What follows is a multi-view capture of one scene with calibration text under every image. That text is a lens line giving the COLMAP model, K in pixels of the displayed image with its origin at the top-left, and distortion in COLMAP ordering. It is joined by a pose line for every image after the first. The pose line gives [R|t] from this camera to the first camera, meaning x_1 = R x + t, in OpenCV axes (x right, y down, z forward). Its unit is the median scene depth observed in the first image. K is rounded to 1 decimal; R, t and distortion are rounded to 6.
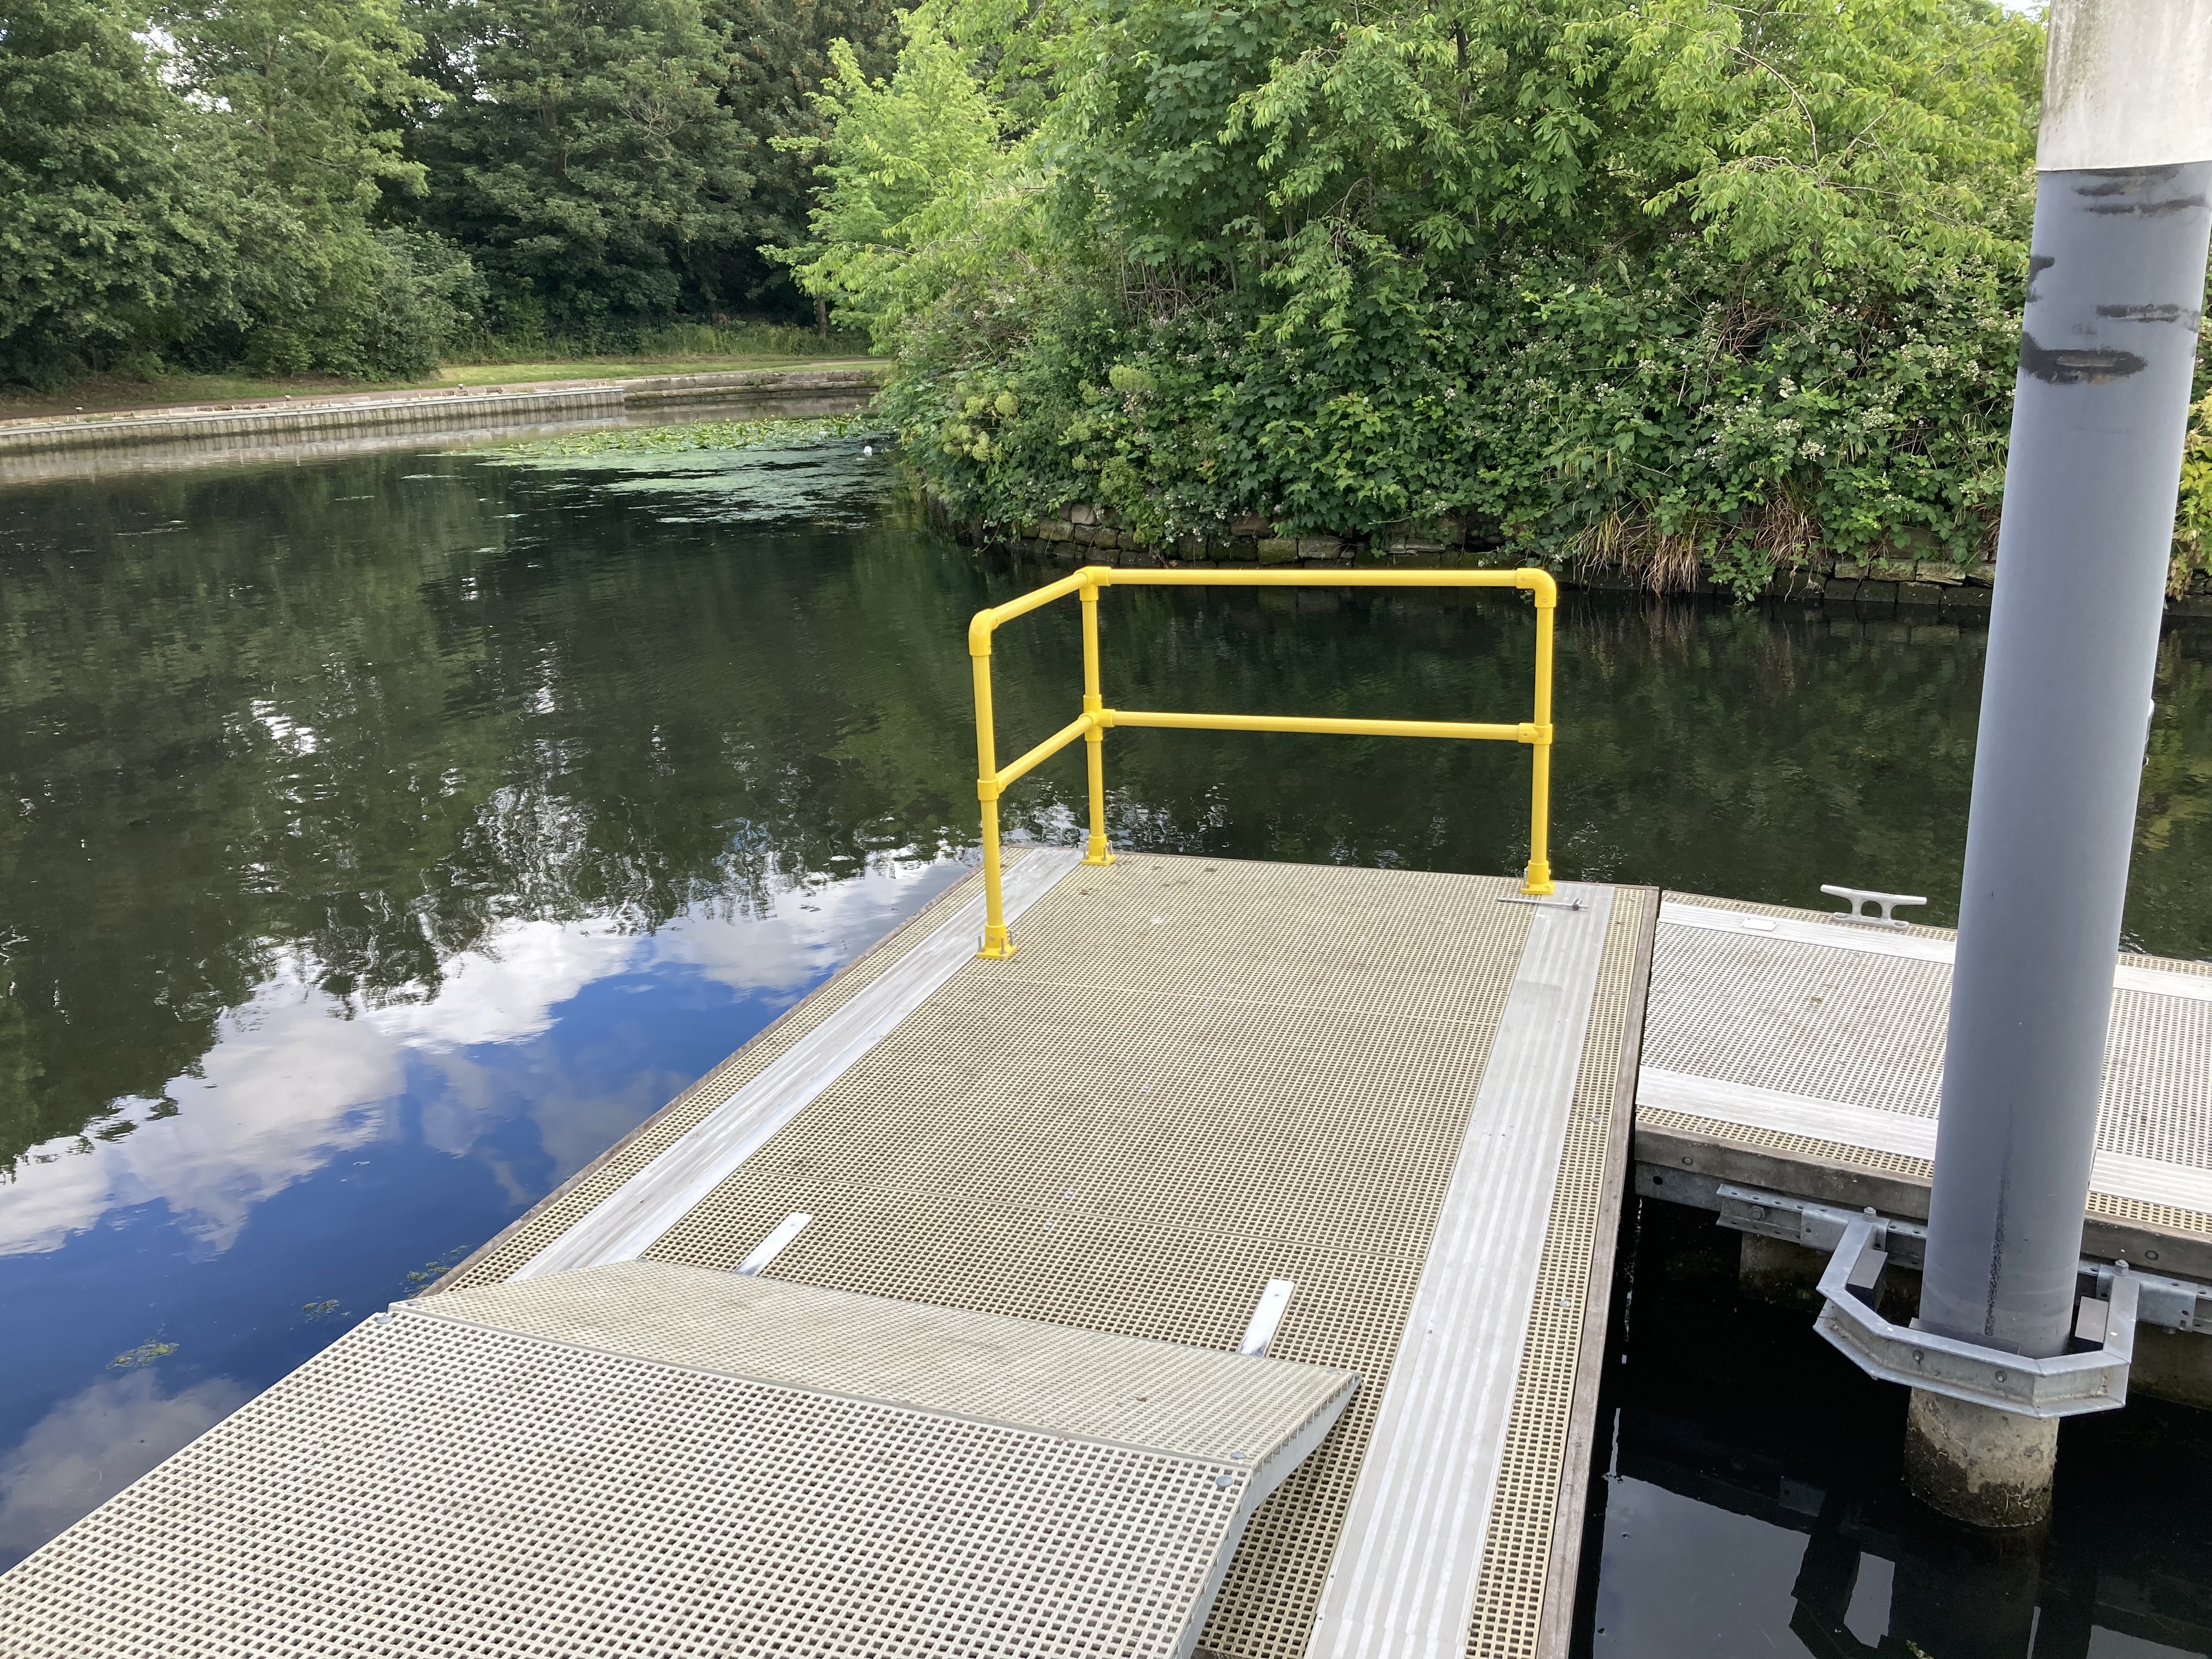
lens RADIAL K [[1837.8, 0, 1119.4], [0, 1837.8, 820.7], [0, 0, 1]] dist [0.057970, -0.005765]
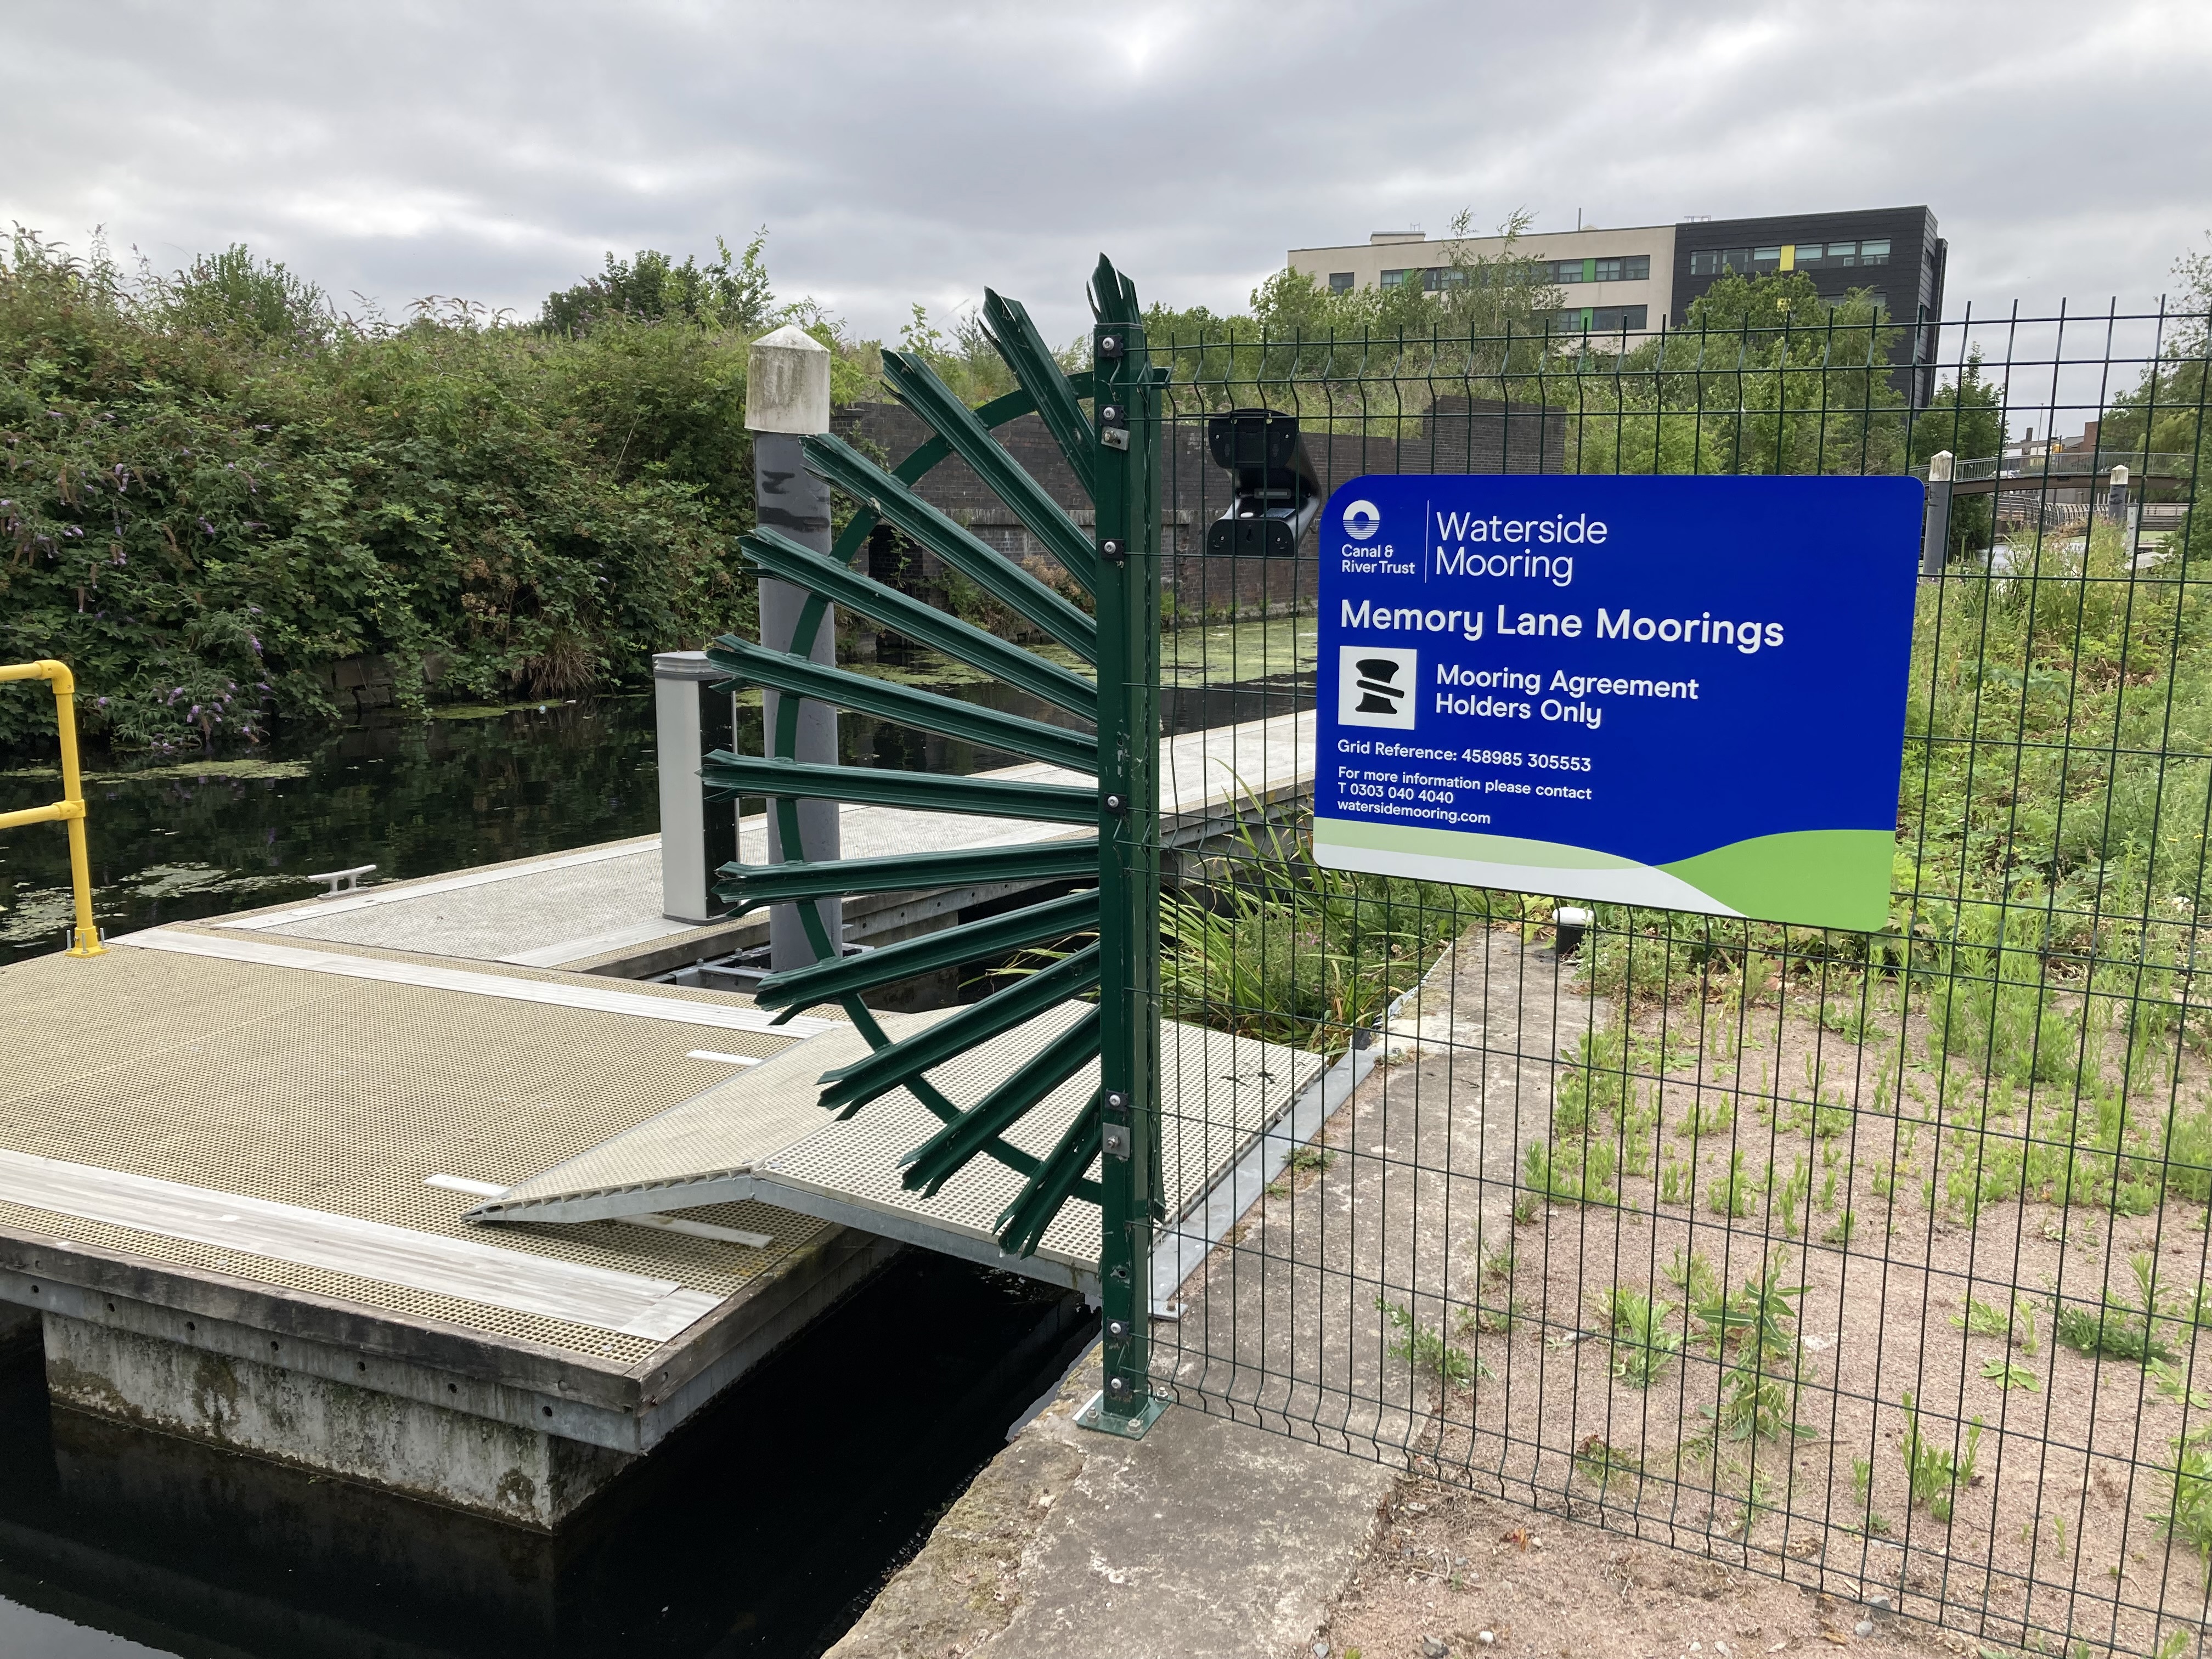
lens RADIAL K [[1837.8, 0, 1119.4], [0, 1837.8, 820.7], [0, 0, 1]] dist [0.057970, -0.005765]
pose [[0.049818, -0.143358, 0.988416, -0.889106], [0.265806, 0.955857, 0.125238, -0.015231], [-0.962738, 0.256488, 0.085725, 0.330104]]
